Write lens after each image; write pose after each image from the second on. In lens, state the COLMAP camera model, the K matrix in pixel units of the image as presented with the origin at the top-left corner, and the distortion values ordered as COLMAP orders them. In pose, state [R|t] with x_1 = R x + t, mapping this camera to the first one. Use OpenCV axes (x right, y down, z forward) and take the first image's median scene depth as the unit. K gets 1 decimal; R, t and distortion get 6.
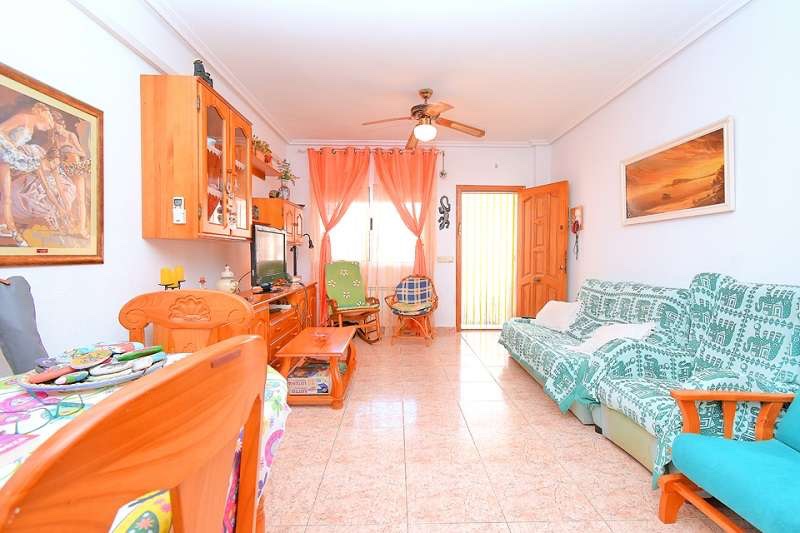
lens RADIAL K [[366.5, 0, 414.9], [0, 366.5, 254.5], [0, 0, 1]] dist [0.010481, -0.001462]
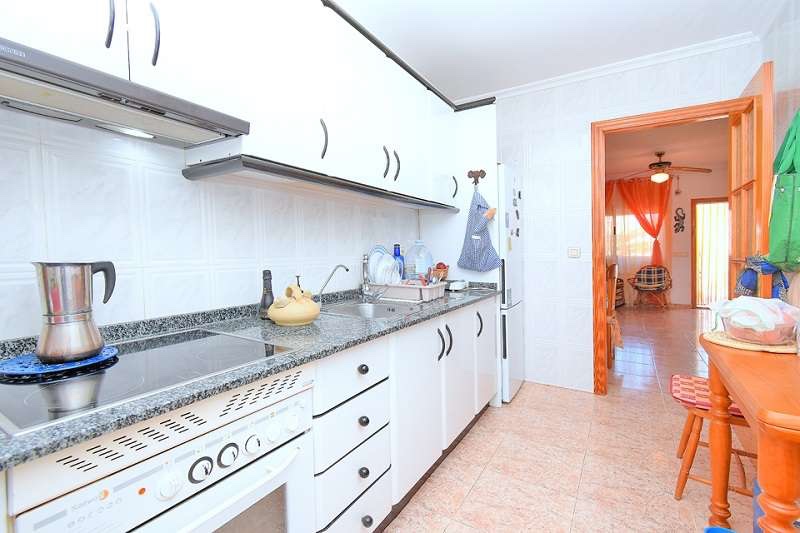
lens RADIAL K [[366.5, 0, 395.6], [0, 366.5, 252.0], [0, 0, 1]] dist [0.010481, -0.001462]
pose [[0.816356, -0.000542, -0.577548, 0.011850], [0.001335, 0.999999, 0.000949, 0.001761], [0.577547, -0.001546, 0.816356, -0.792464]]
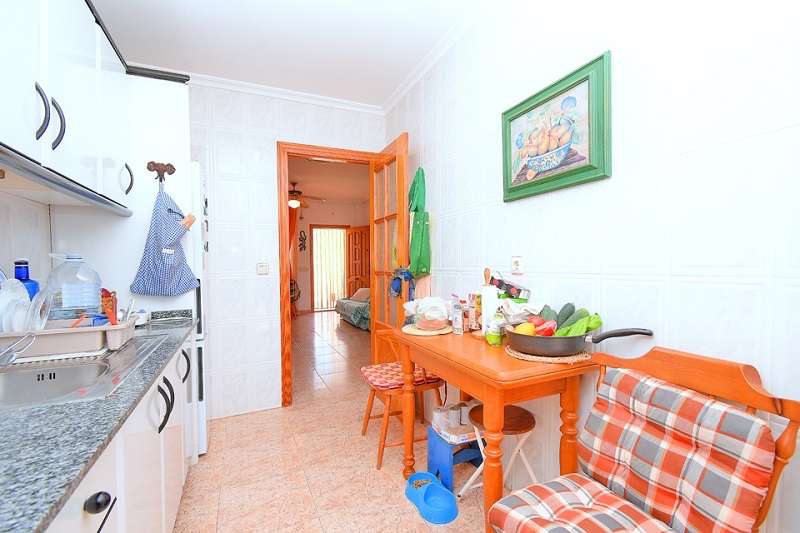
lens RADIAL K [[366.5, 0, 398.9], [0, 366.5, 261.9], [0, 0, 1]] dist [0.010481, -0.001462]
pose [[0.933144, -0.019629, 0.358967, -0.118140], [0.023307, 0.999711, -0.005921, 0.000860], [-0.358747, 0.013892, 0.933331, -0.754200]]
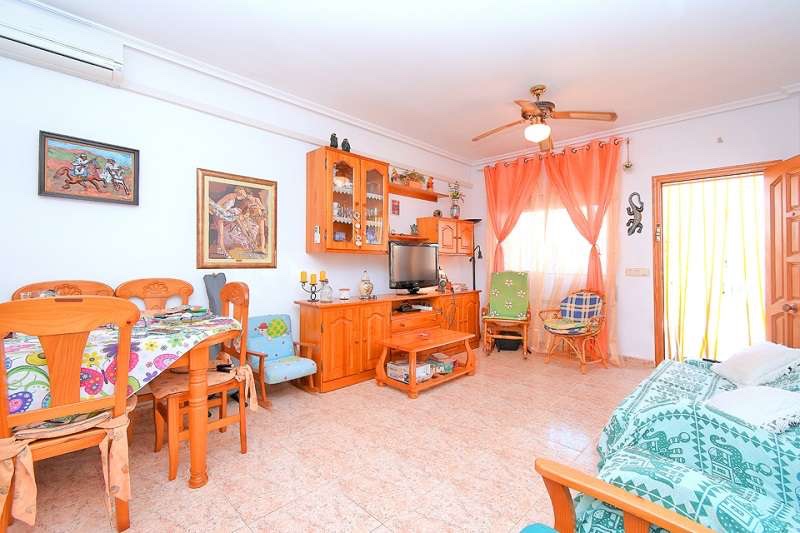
lens RADIAL K [[366.5, 0, 413.7], [0, 366.5, 252.6], [0, 0, 1]] dist [0.010481, -0.001462]
pose [[0.693311, -0.014786, -0.720487, 0.353582], [-0.008759, 0.999543, -0.028941, -0.001741], [0.720585, 0.026376, 0.692865, 0.108409]]
